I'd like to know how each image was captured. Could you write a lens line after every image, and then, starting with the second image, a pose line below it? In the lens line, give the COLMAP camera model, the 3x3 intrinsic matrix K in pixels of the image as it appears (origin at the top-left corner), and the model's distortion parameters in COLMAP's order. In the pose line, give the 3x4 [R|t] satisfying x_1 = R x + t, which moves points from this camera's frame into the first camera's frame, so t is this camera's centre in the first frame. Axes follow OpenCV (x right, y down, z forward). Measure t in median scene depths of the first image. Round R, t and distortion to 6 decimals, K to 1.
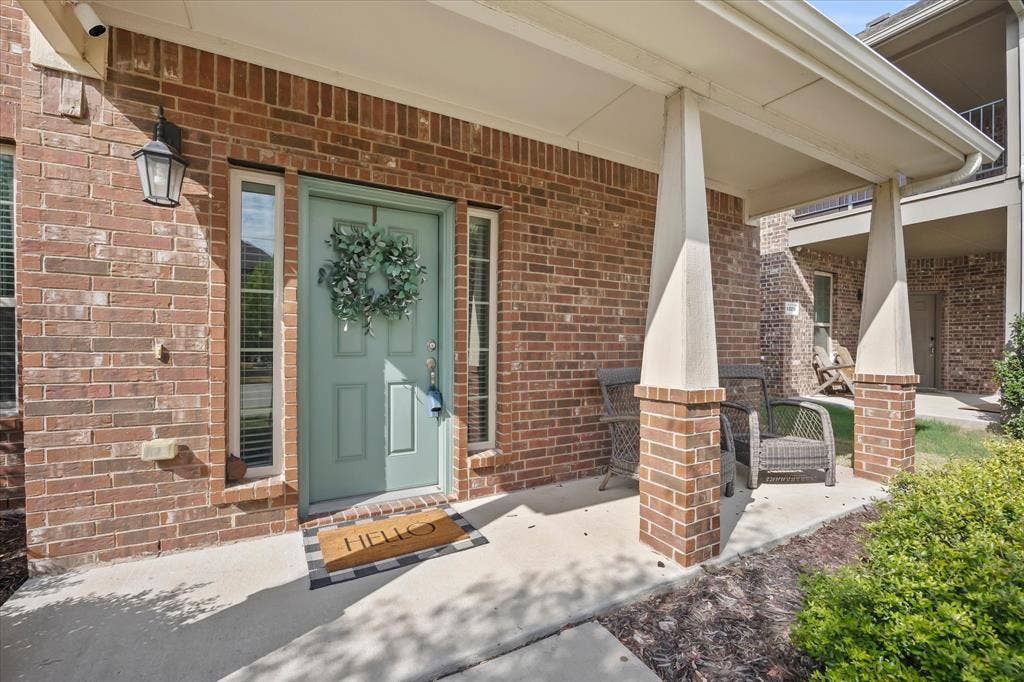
lens RADIAL K [[415.9, 0, 512.0], [0, 415.9, 341.0], [0, 0, 1]] dist [0.002972, 0.000286]
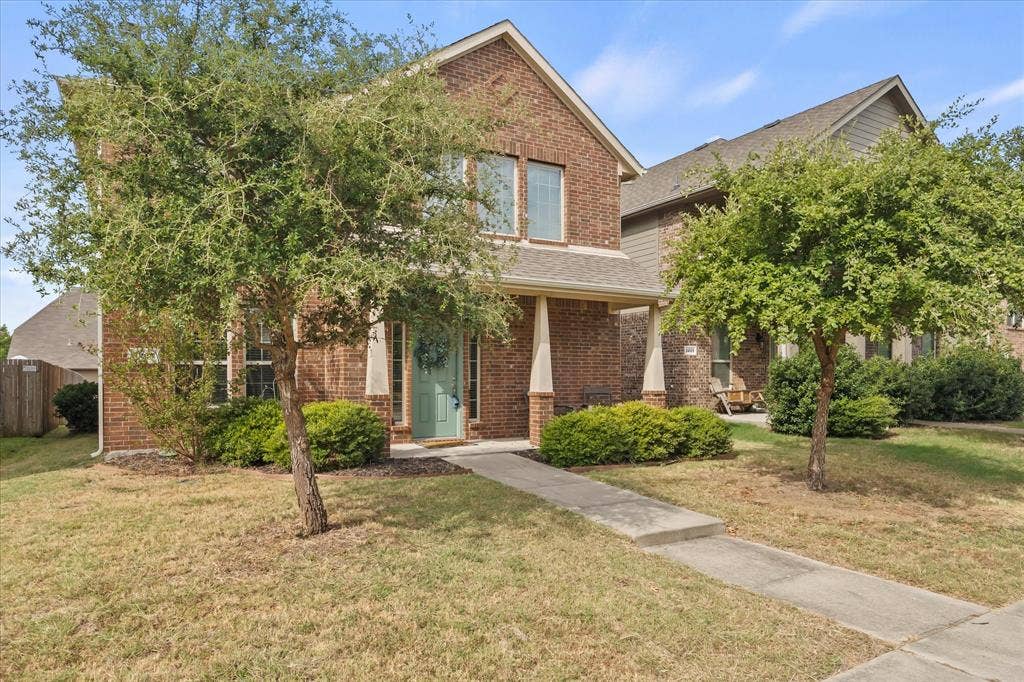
lens RADIAL K [[618.8, 0, 512.0], [0, 618.8, 341.0], [0, 0, 1]] dist [0.001267, 0.000263]
pose [[0.999782, -0.004392, 0.020435, 0.075957], [0.005357, 0.998860, -0.047425, -0.035552], [-0.020203, 0.047524, 0.998666, -2.637249]]
